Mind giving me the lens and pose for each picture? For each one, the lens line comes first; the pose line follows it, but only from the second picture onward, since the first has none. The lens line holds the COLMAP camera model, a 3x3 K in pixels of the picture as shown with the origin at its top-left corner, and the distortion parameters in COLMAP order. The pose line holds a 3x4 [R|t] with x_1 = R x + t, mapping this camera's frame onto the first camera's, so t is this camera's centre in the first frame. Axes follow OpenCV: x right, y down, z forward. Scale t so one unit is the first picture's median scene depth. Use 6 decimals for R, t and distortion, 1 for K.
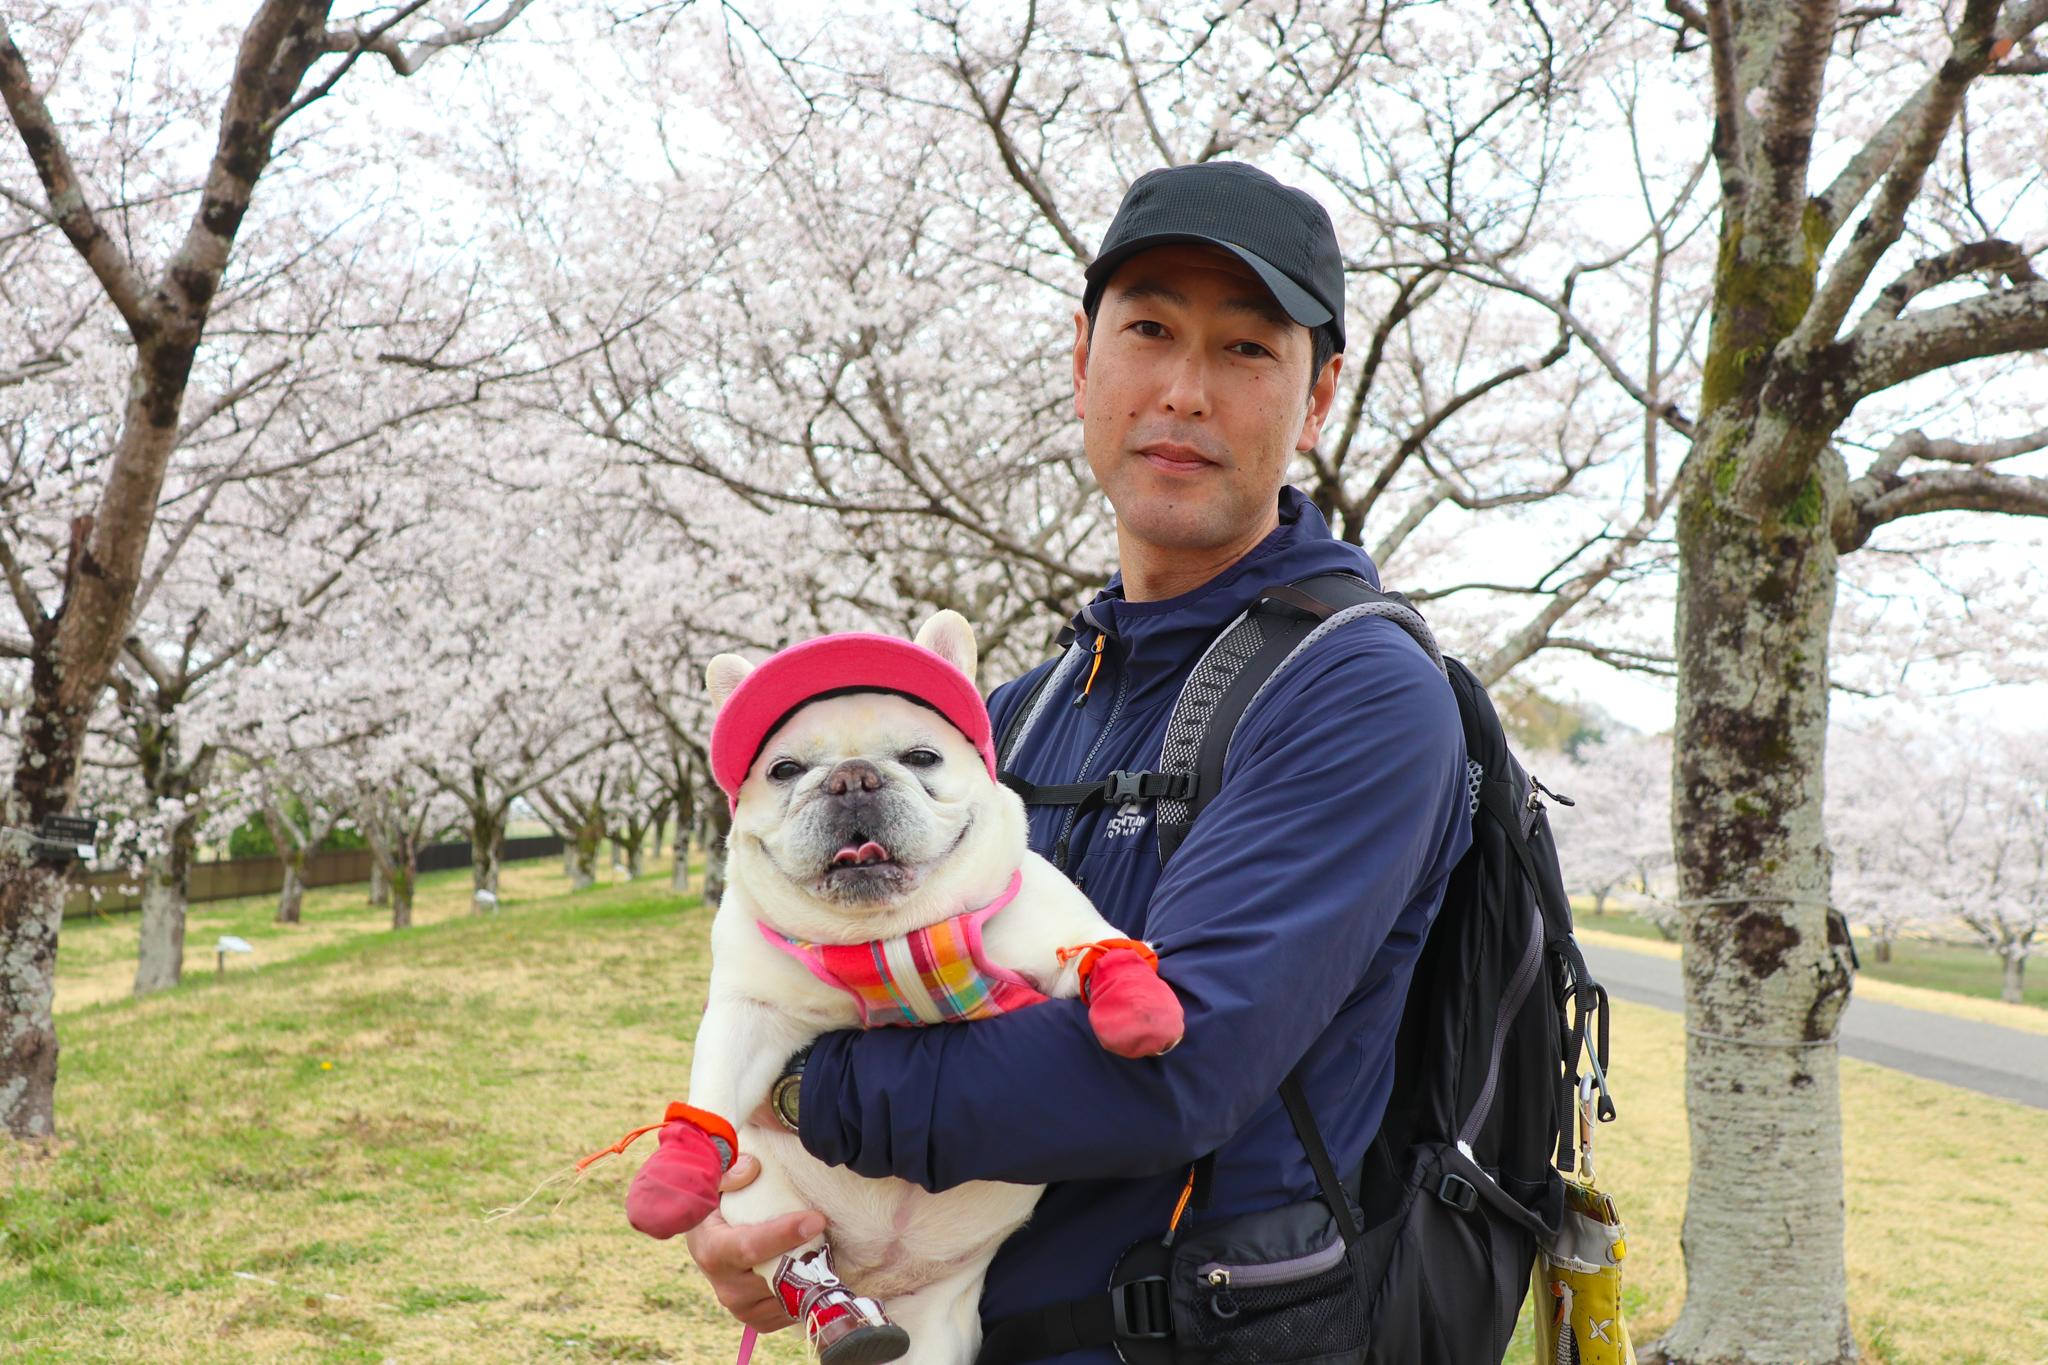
lens RADIAL K [[2146.2, 0, 1024.4], [0, 2146.2, 694.2], [0, 0, 1]] dist [-0.063349, 0.234230]
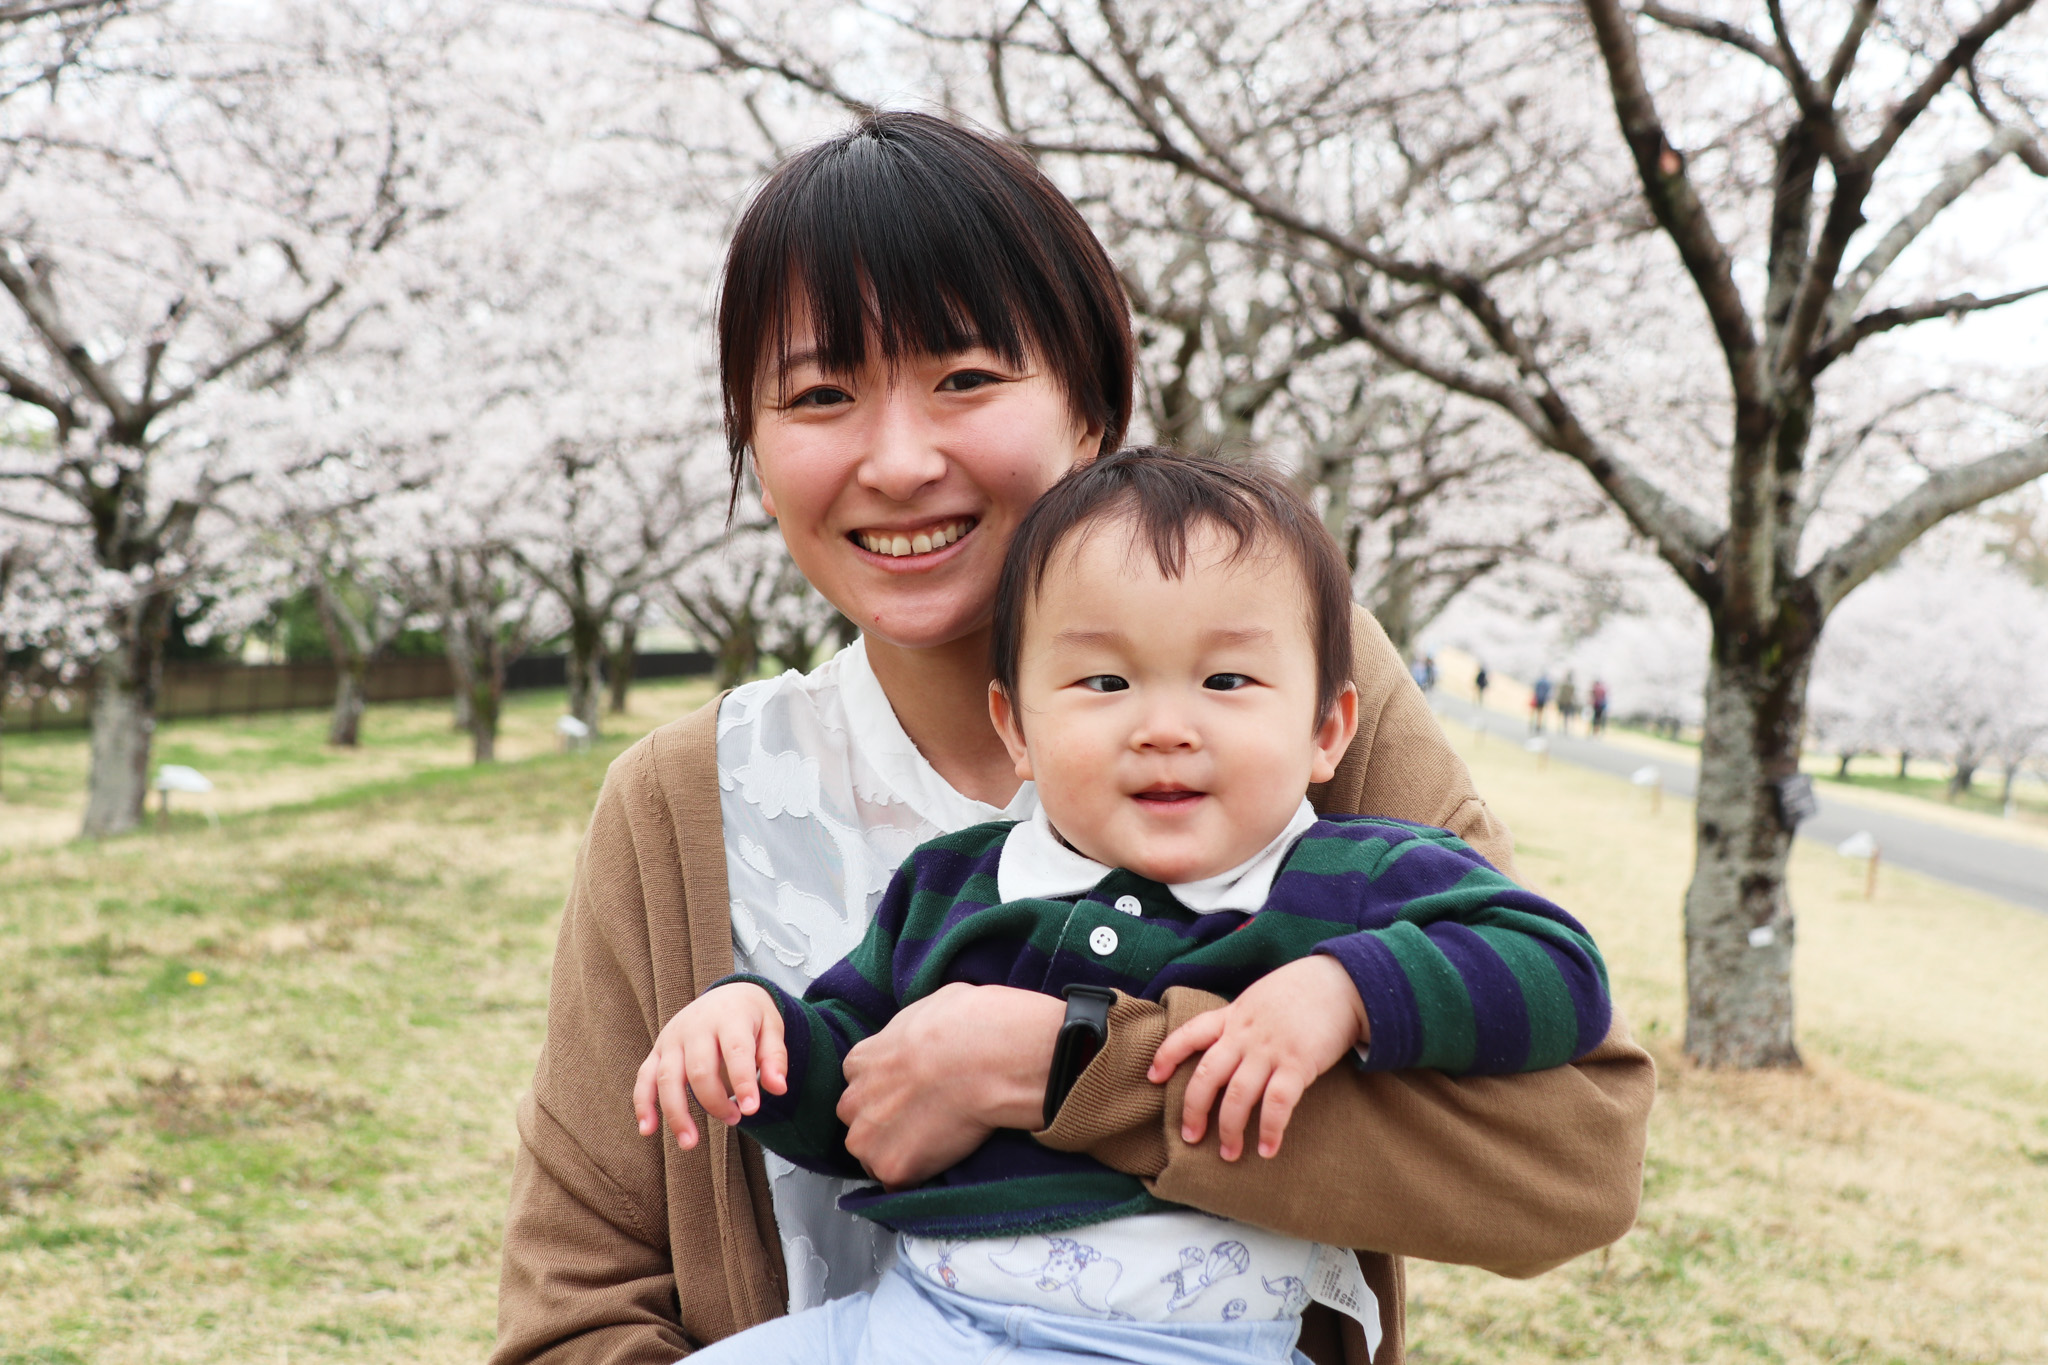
lens RADIAL K [[2766.8, 0, 1016.8], [0, 2766.8, 685.2], [0, 0, 1]] dist [0.003652, 0.713290]
pose [[0.992596, 0.045301, -0.112701, 0.025758], [-0.037122, 0.996593, 0.073646, 0.019611], [0.115653, -0.068917, 0.990896, 0.312714]]
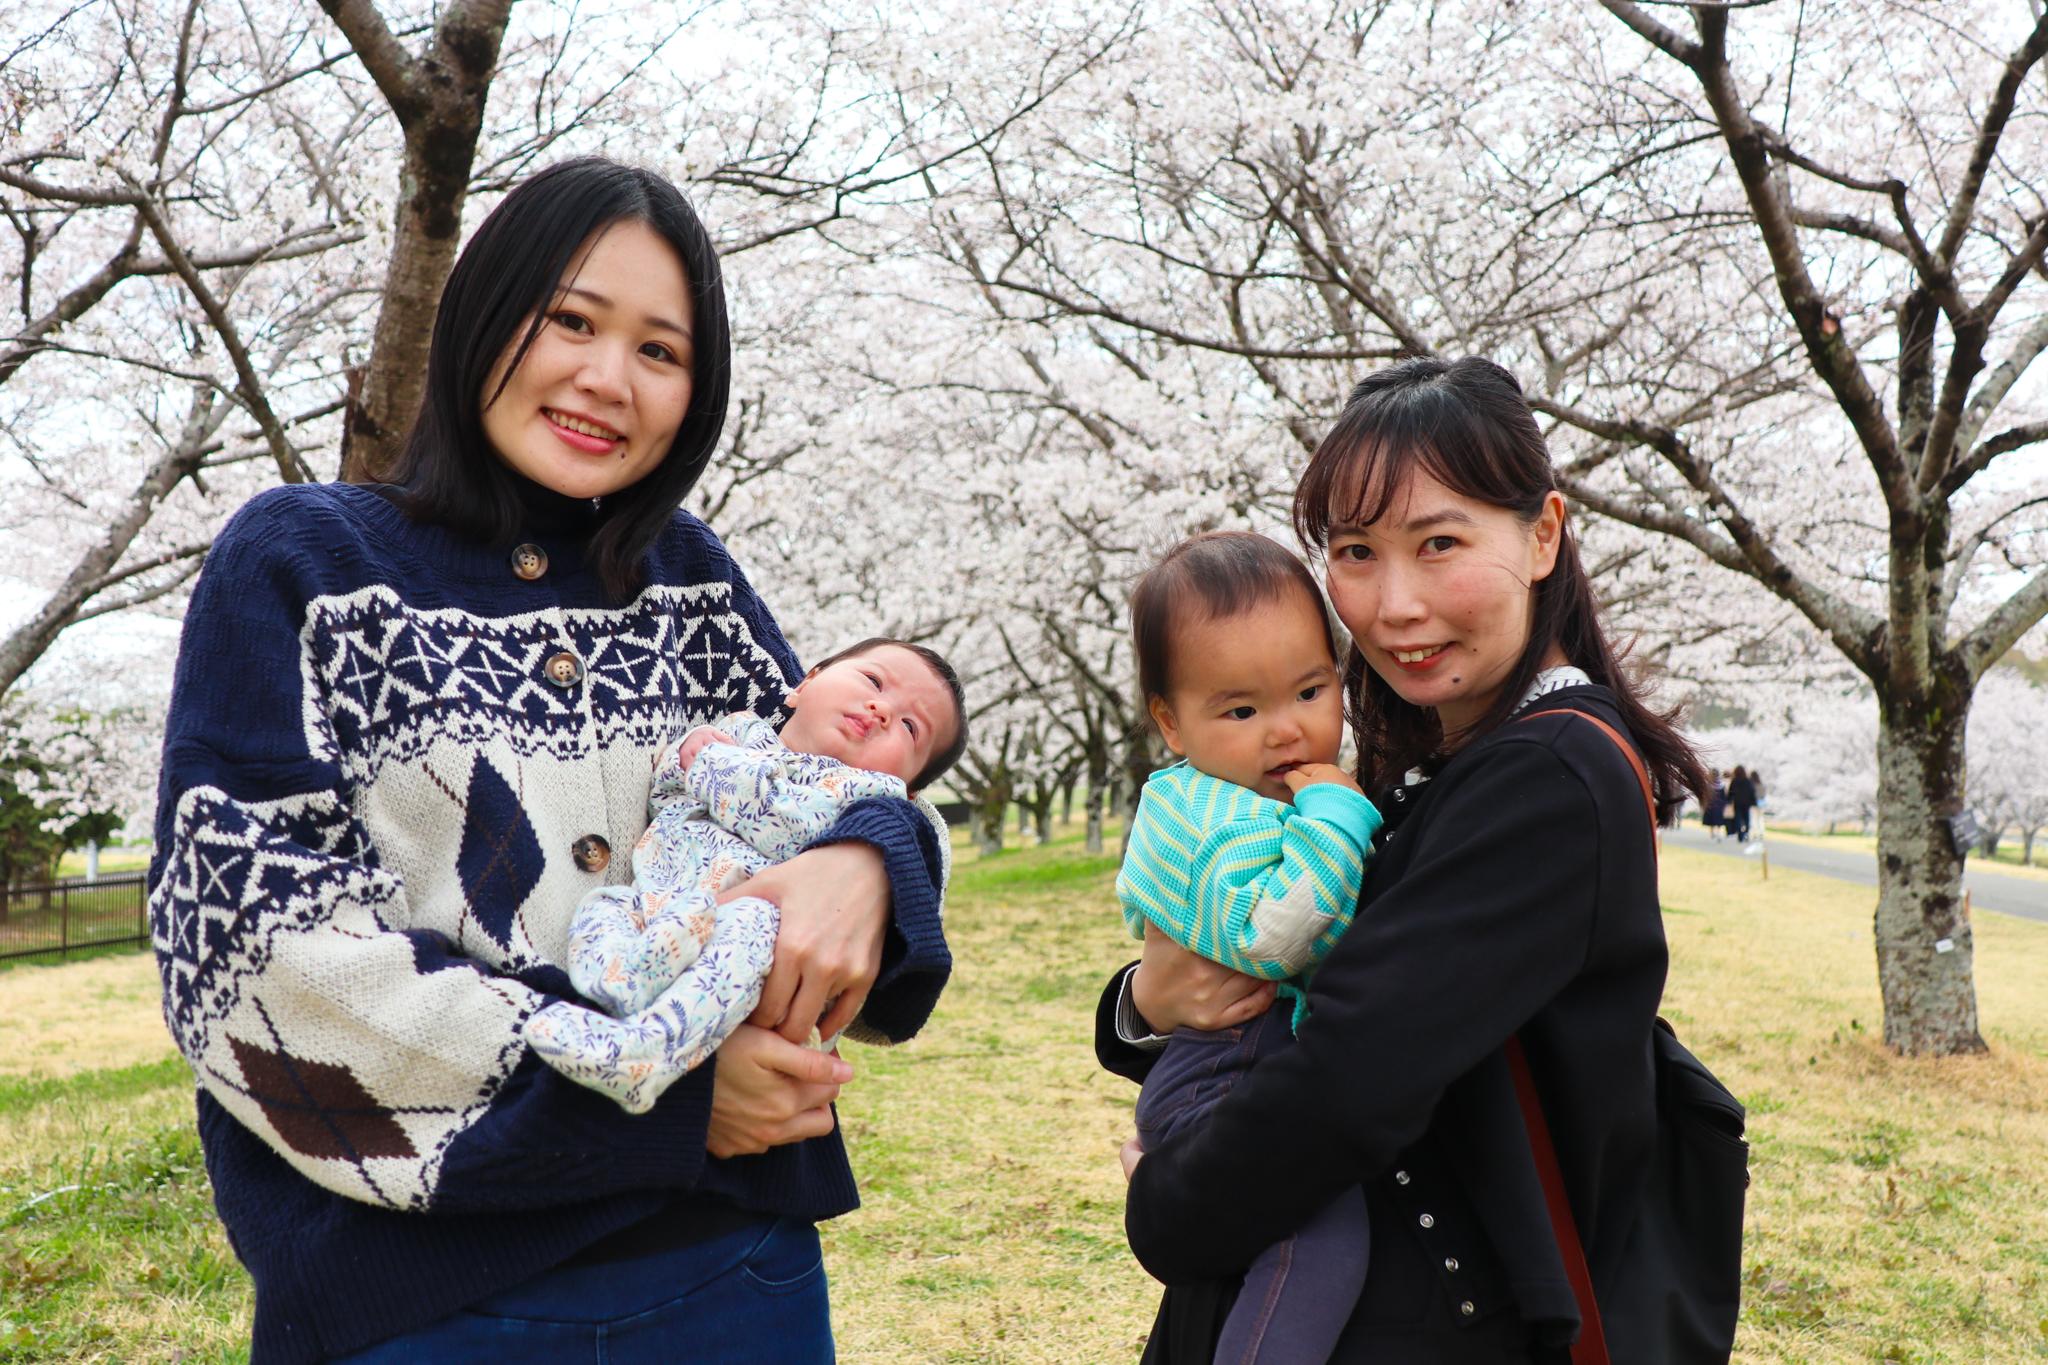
lens RADIAL K [[2228.7, 0, 1020.4], [0, 2228.7, 696.5], [0, 0, 1]] dist [-0.041653, 0.257051]
pose [[0.982016, -0.027043, -0.186851, -0.054906], [0.030547, 0.999407, 0.015902, 0.041836], [0.186310, -0.021324, 0.982260, 0.275147]]
